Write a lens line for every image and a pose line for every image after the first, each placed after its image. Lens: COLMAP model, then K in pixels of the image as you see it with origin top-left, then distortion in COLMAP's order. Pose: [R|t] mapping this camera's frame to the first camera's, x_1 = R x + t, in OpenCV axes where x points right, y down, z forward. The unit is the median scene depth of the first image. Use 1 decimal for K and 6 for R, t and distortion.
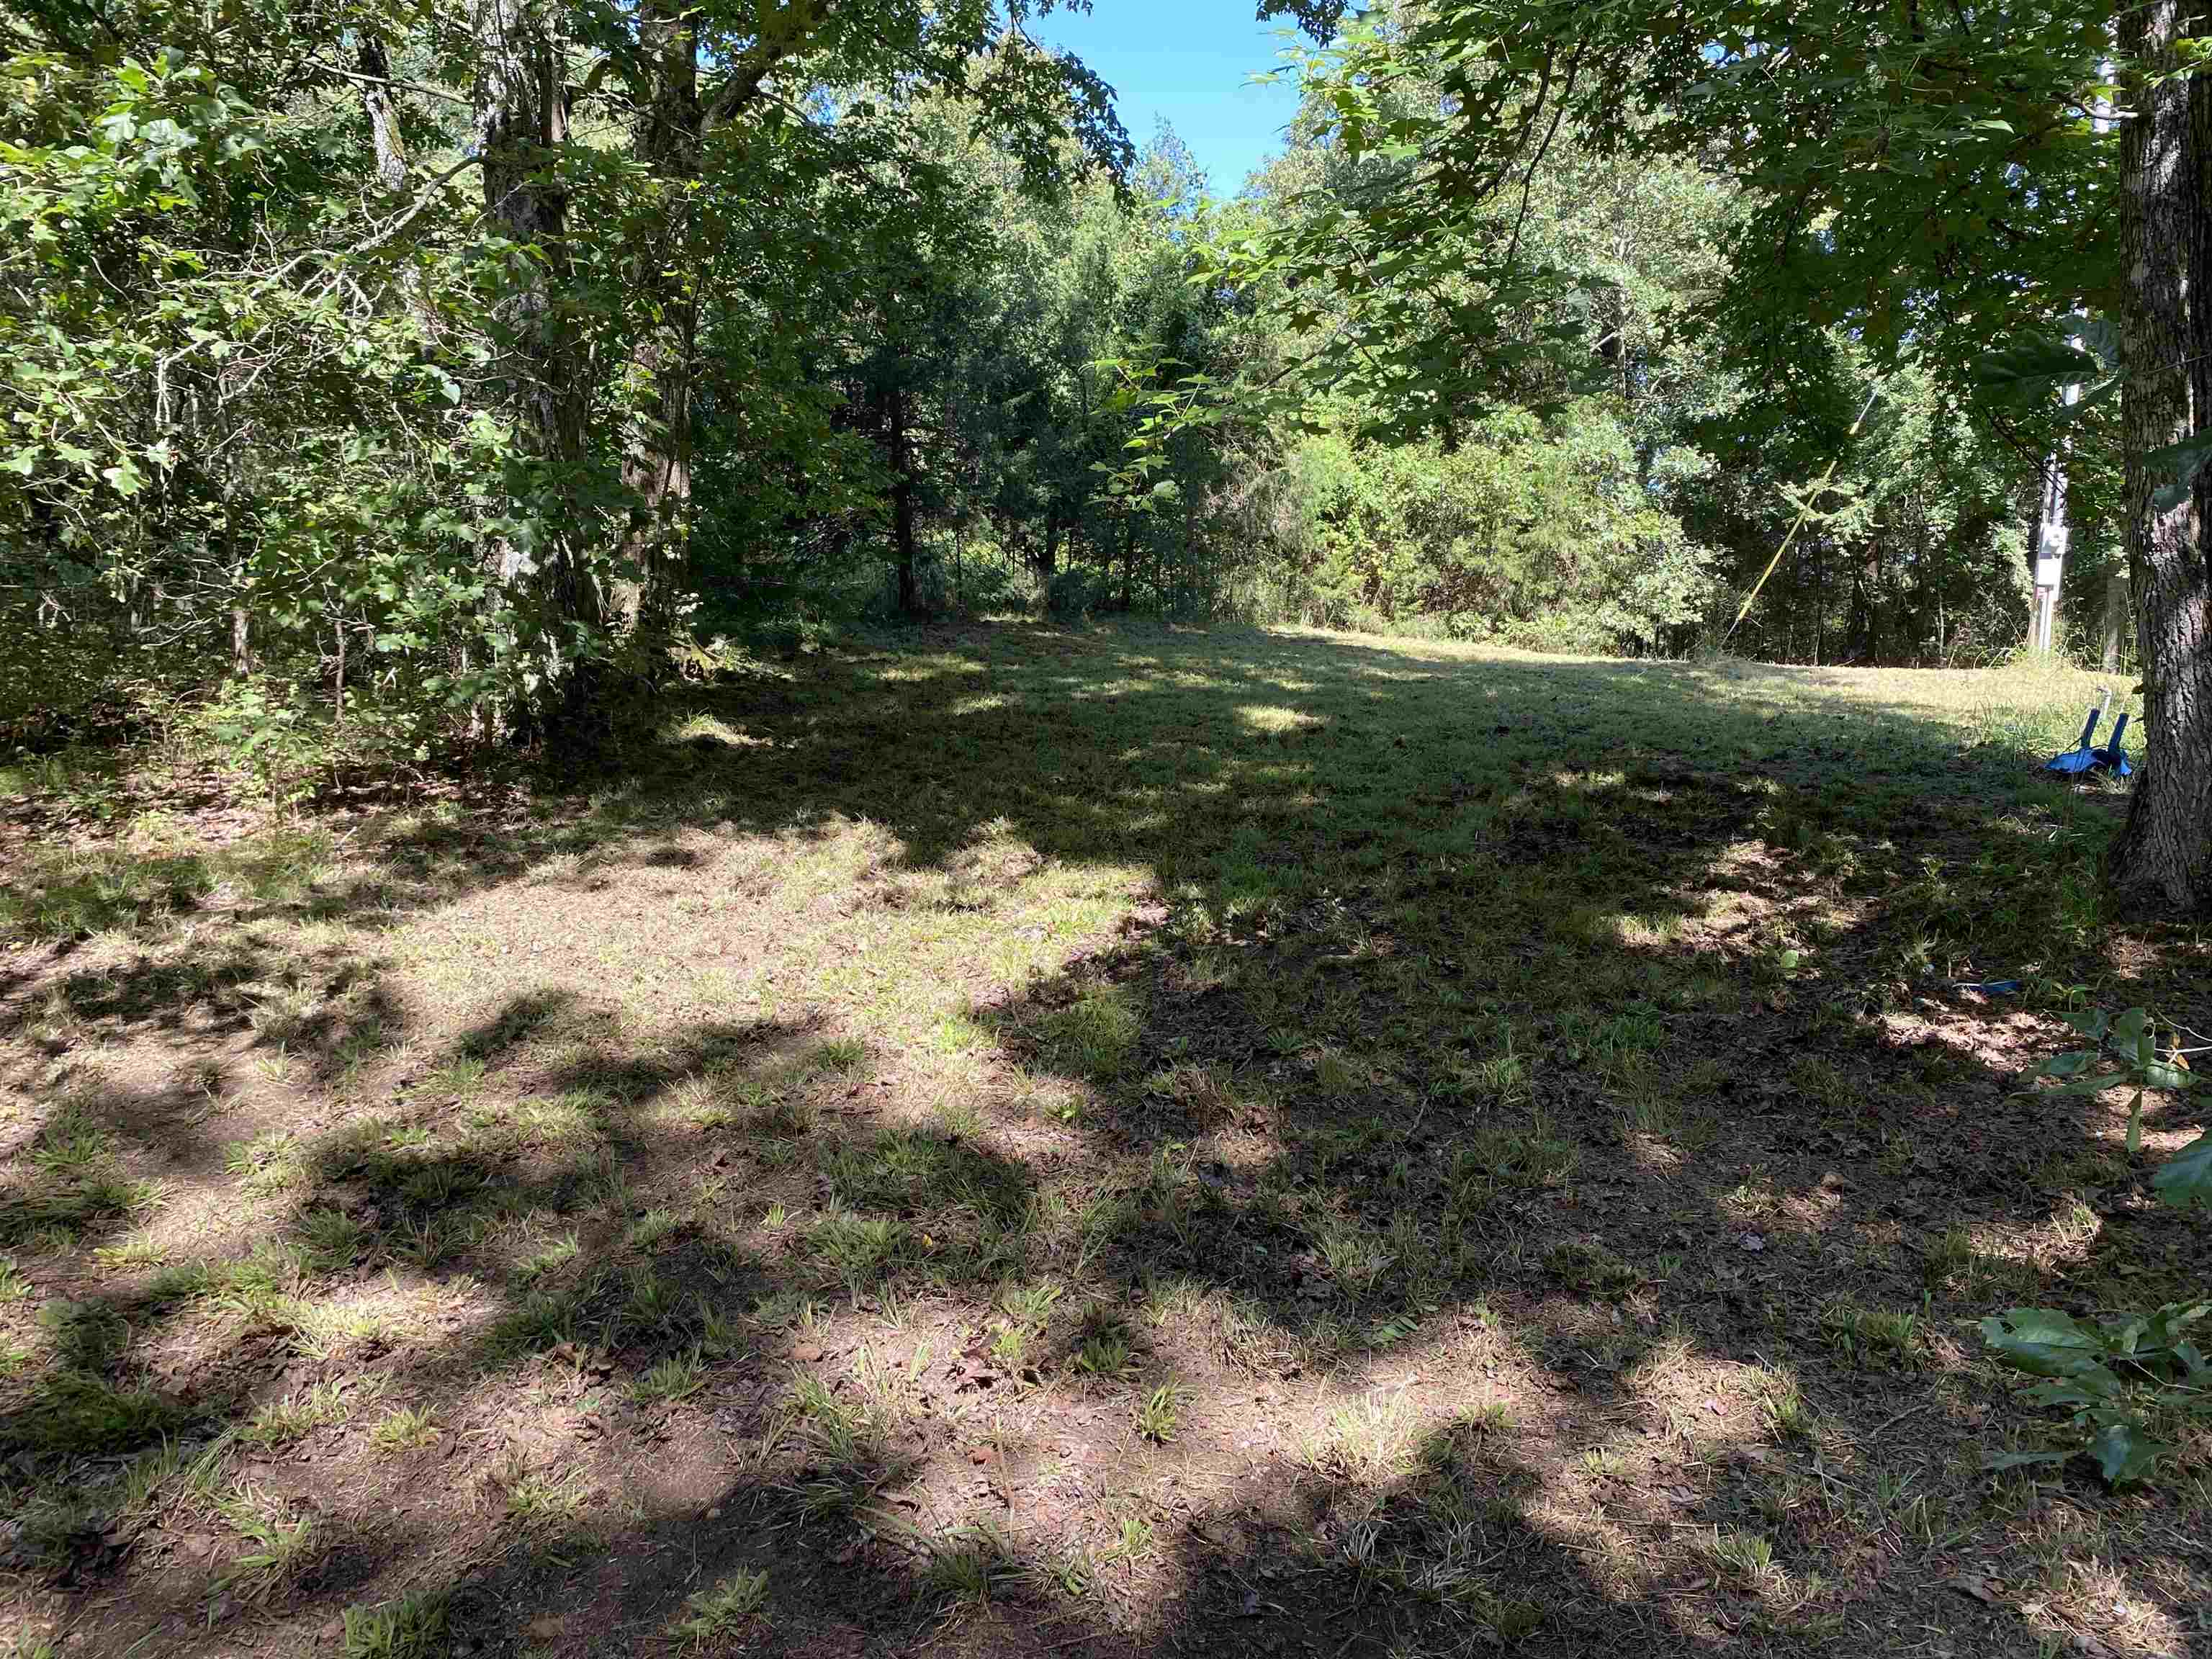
lens RADIAL K [[1692.5, 0, 1092.6], [0, 1692.5, 836.9], [0, 0, 1]] dist [0.059639, -0.078101]
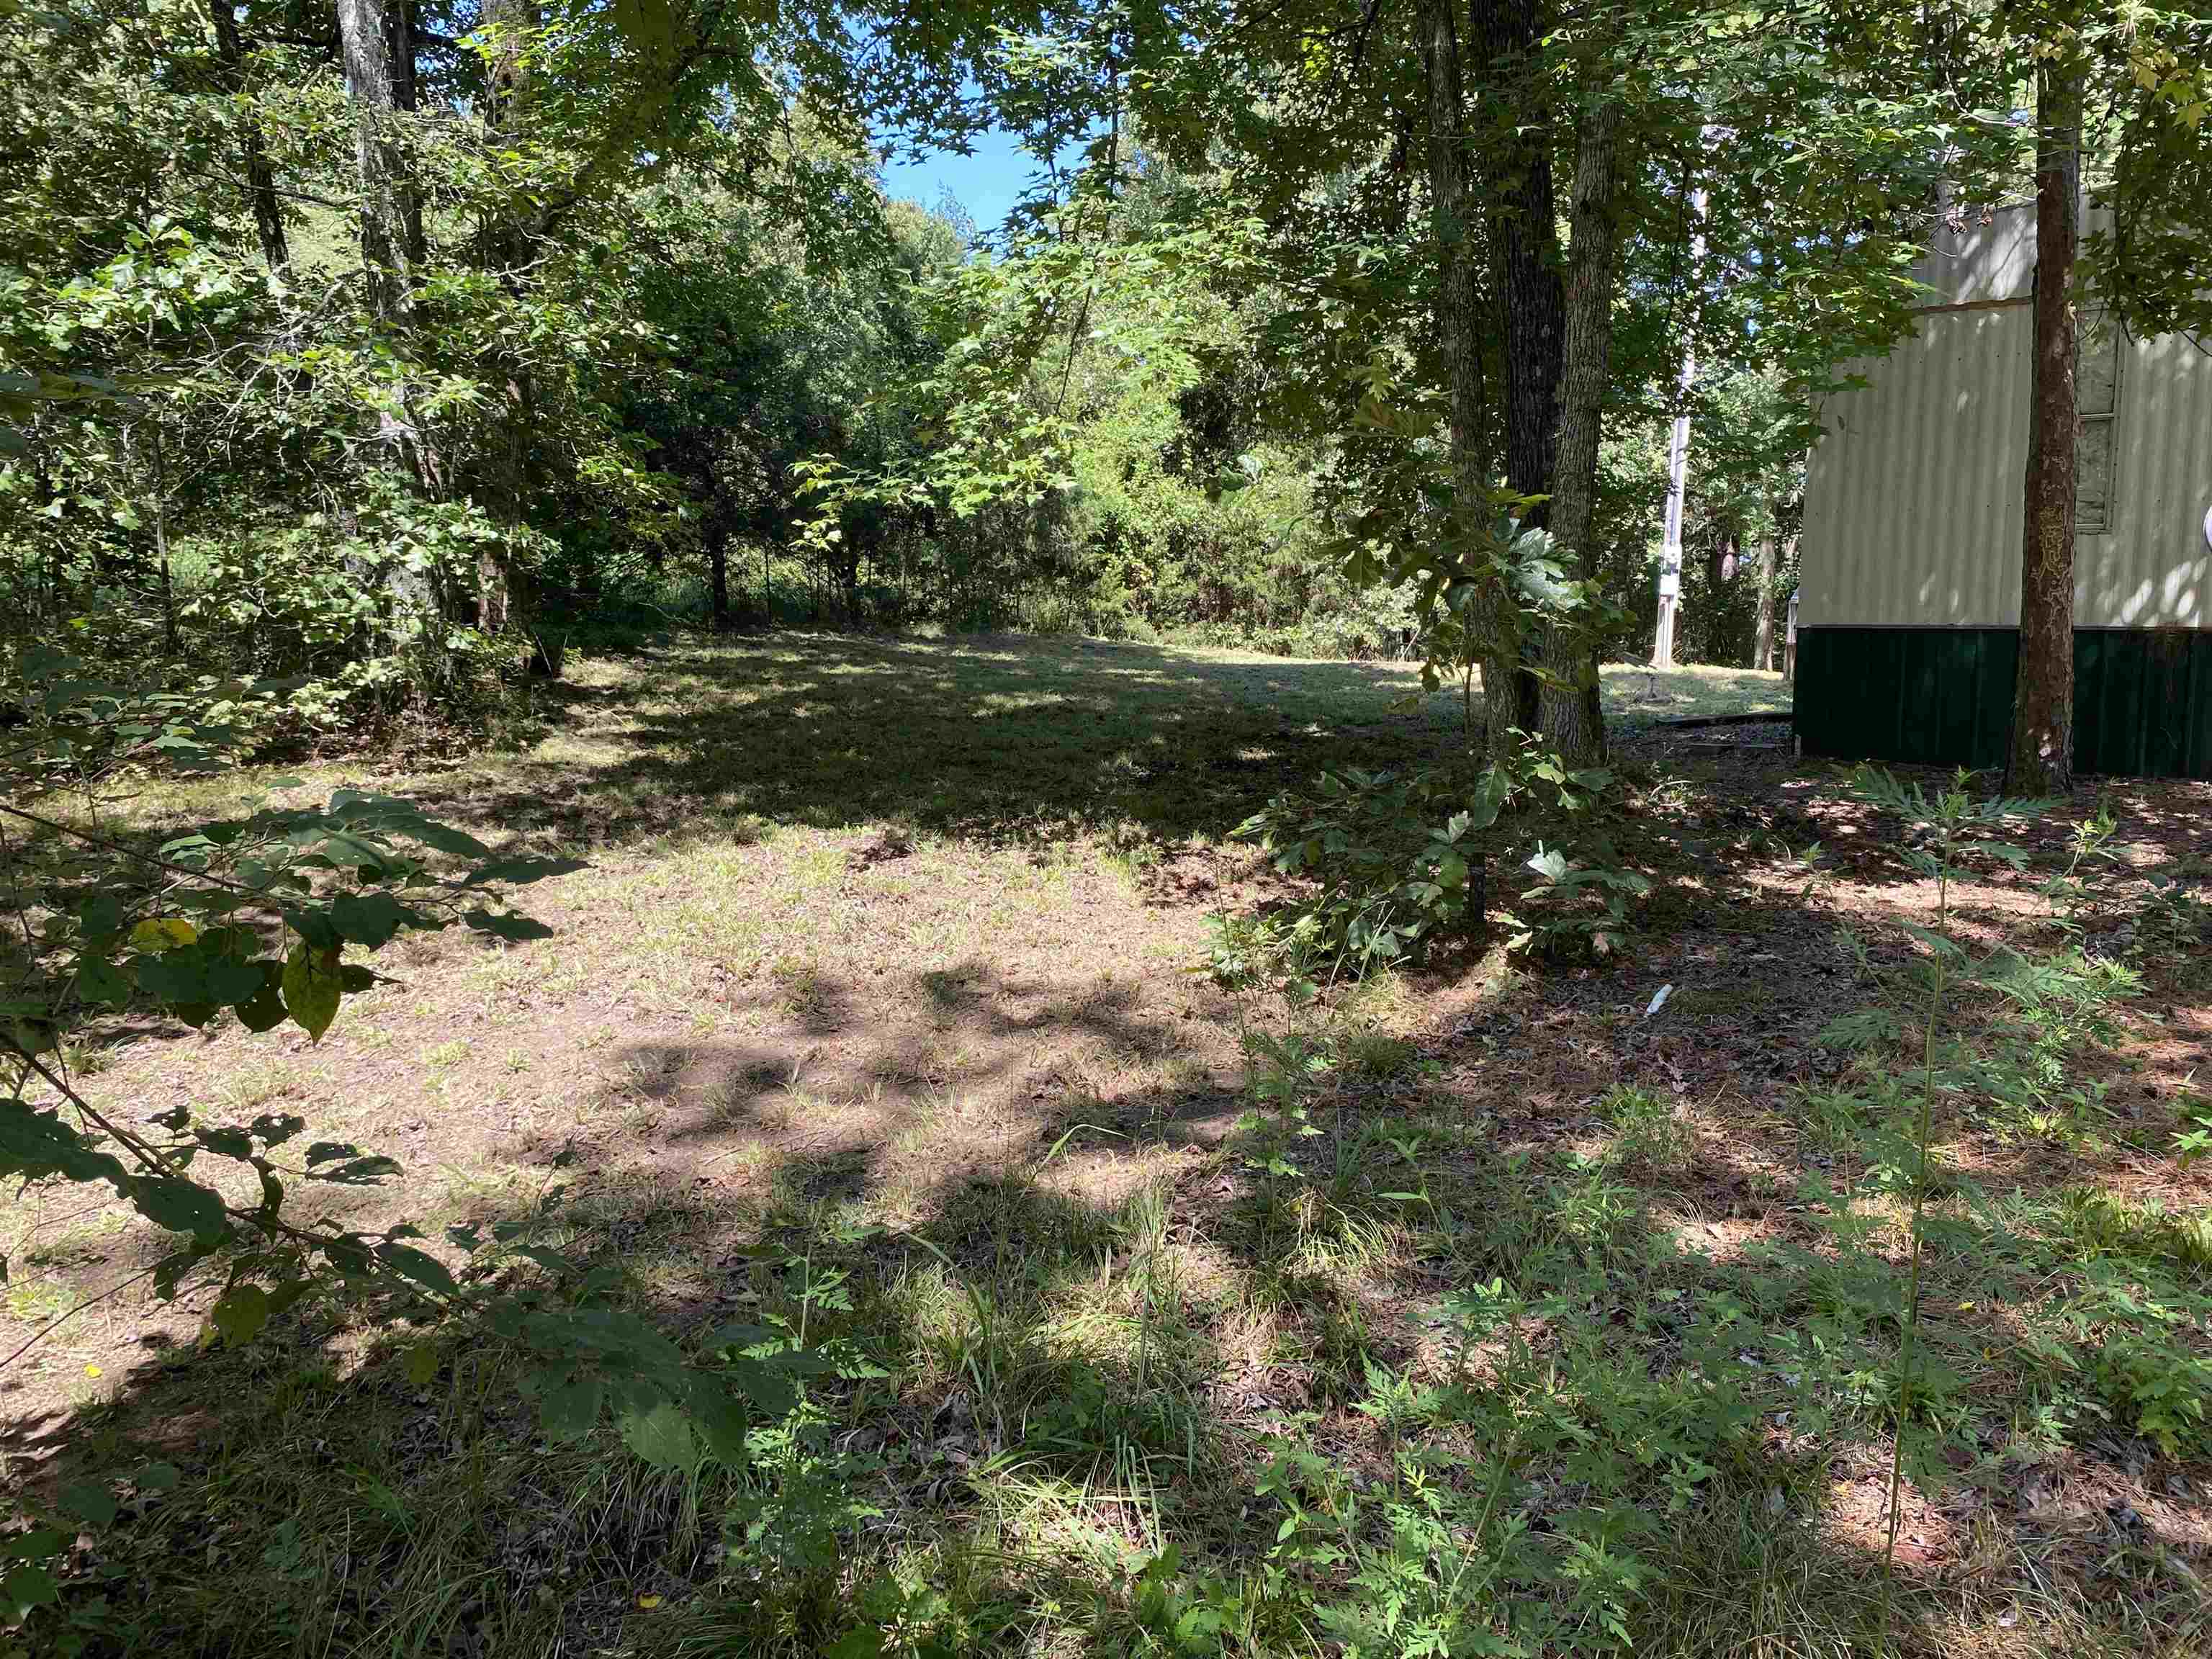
lens RADIAL K [[1692.5, 0, 1110.0], [0, 1692.5, 839.7], [0, 0, 1]] dist [0.059639, -0.078101]
pose [[0.994295, -0.018930, 0.104974, 0.022397], [0.019789, 0.999779, -0.007149, 0.021622], [-0.104815, 0.009185, 0.994449, -0.130682]]
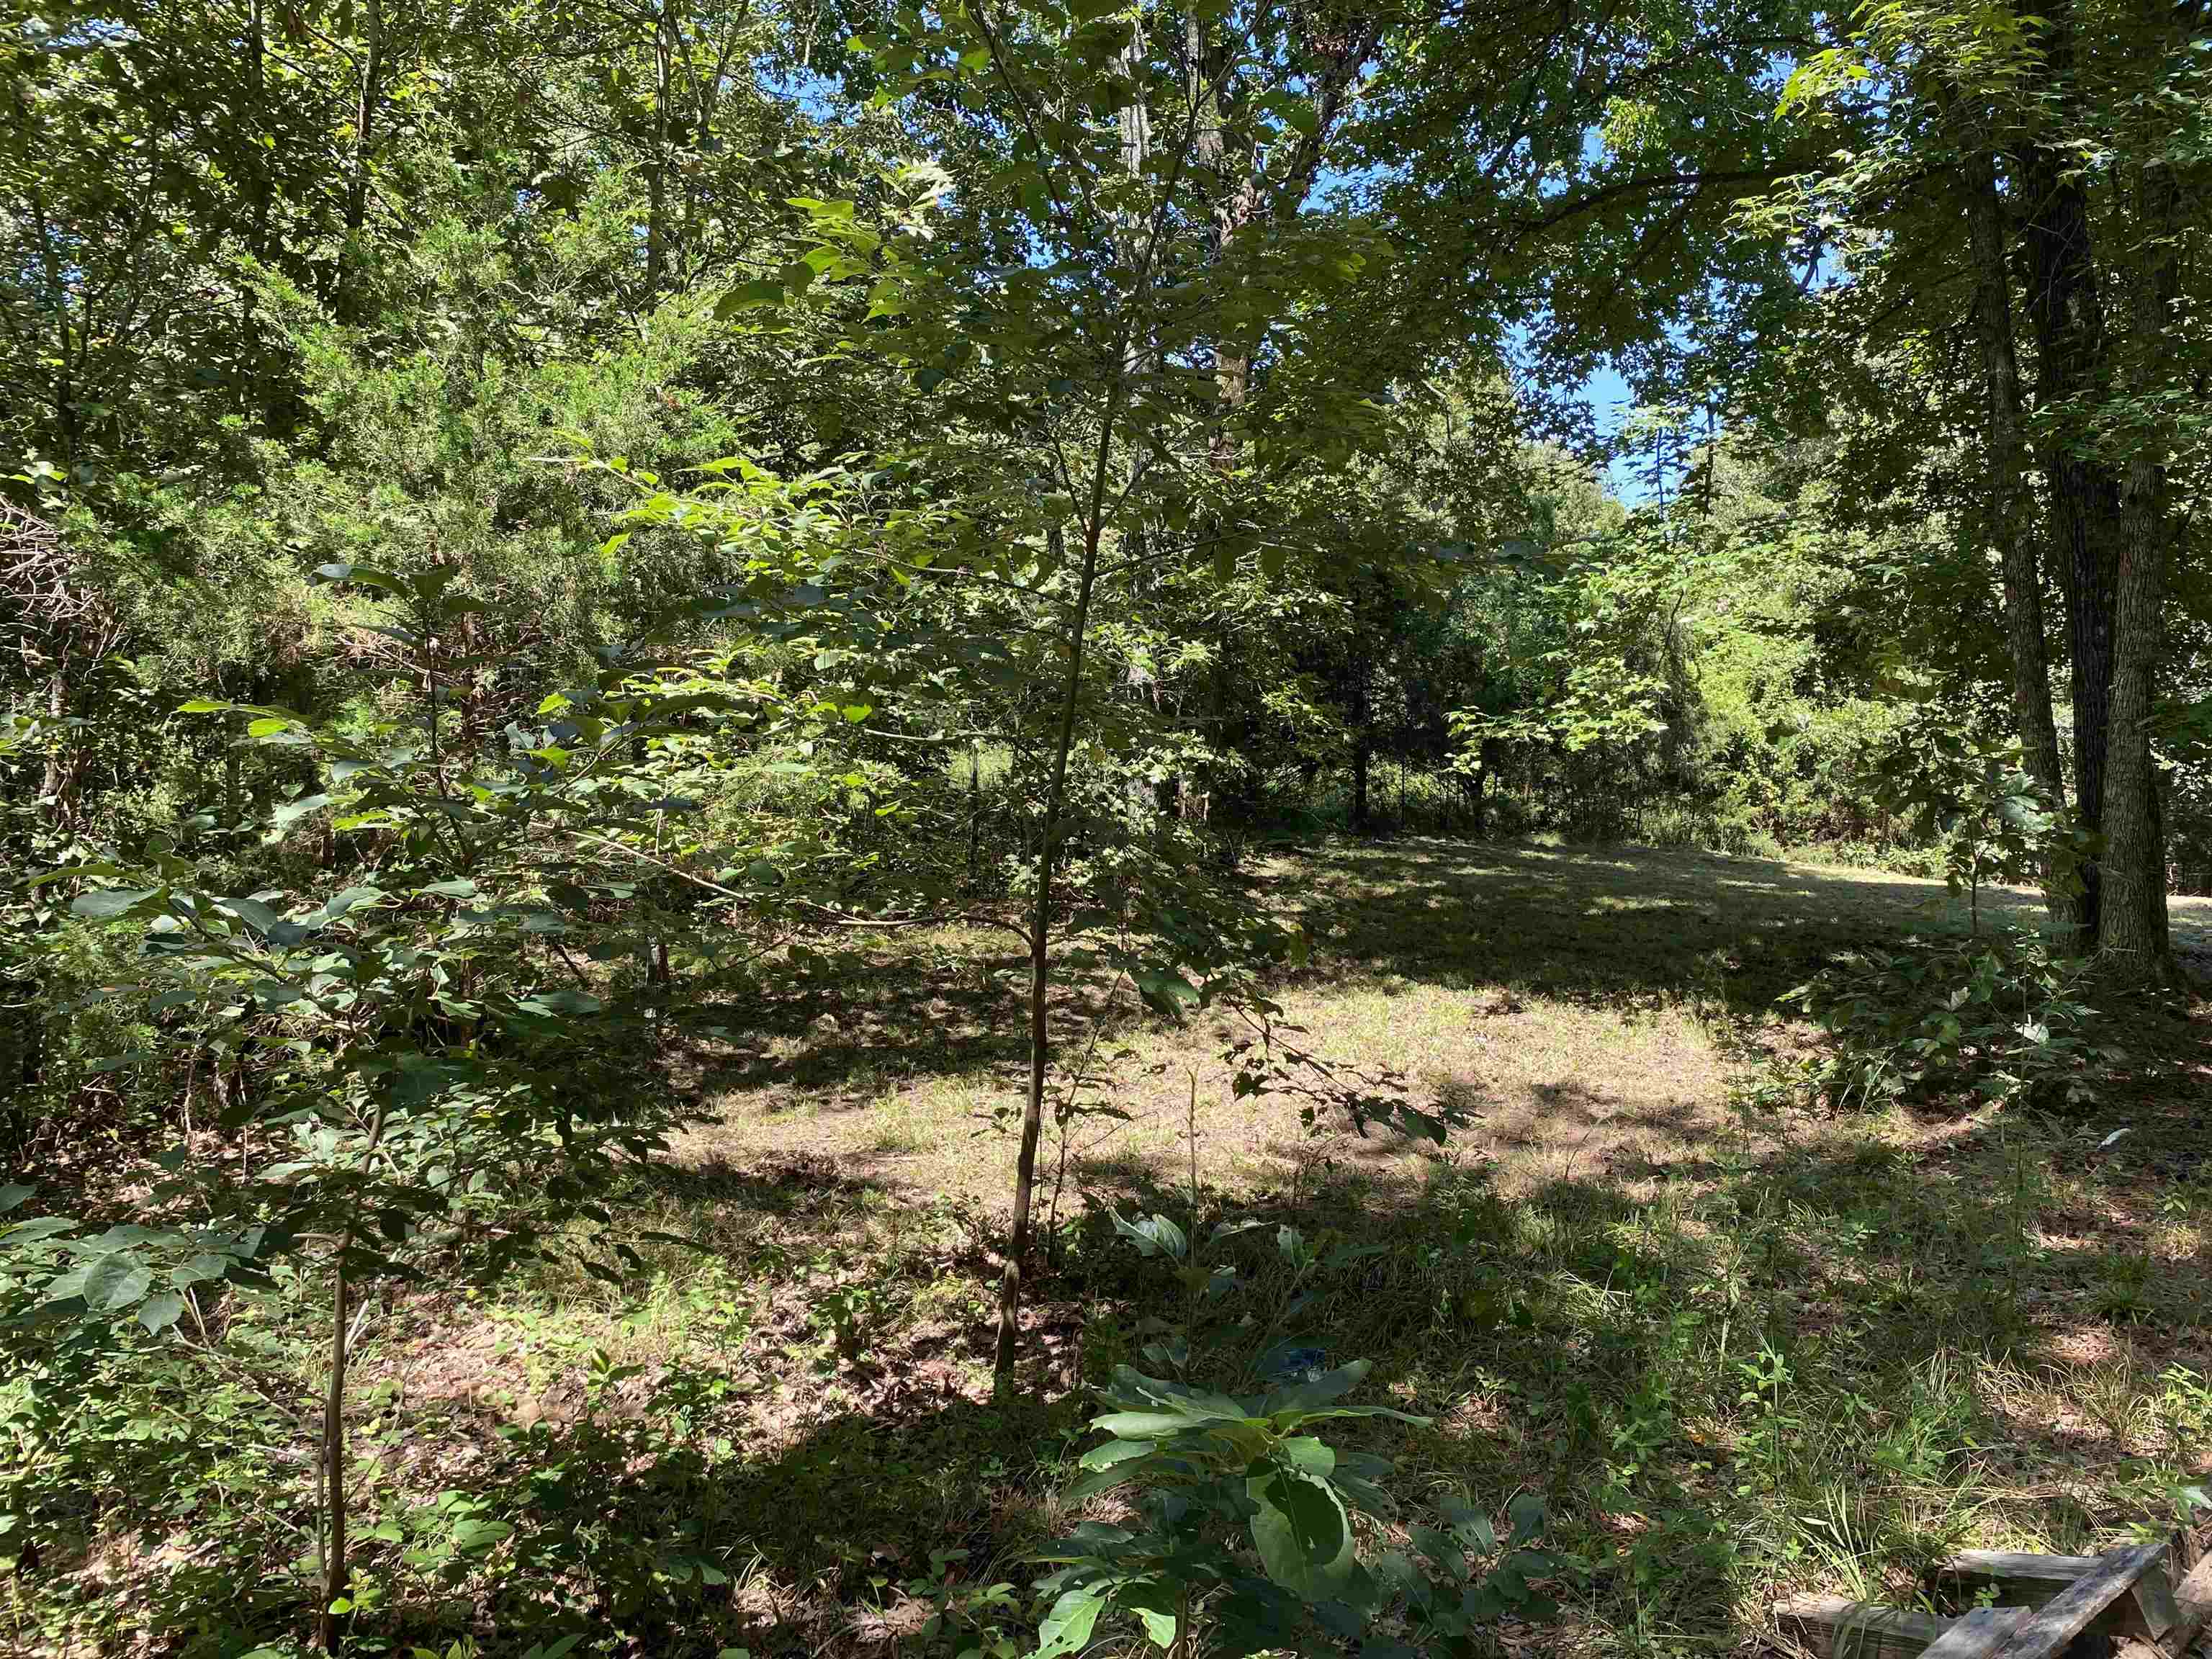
lens RADIAL K [[1692.5, 0, 1099.2], [0, 1692.5, 826.3], [0, 0, 1]] dist [0.059639, -0.078101]
pose [[0.966231, 0.023273, -0.256623, 0.023978], [-0.058171, 0.989904, -0.129250, 0.036850], [0.251024, 0.139813, 0.957830, -0.235623]]
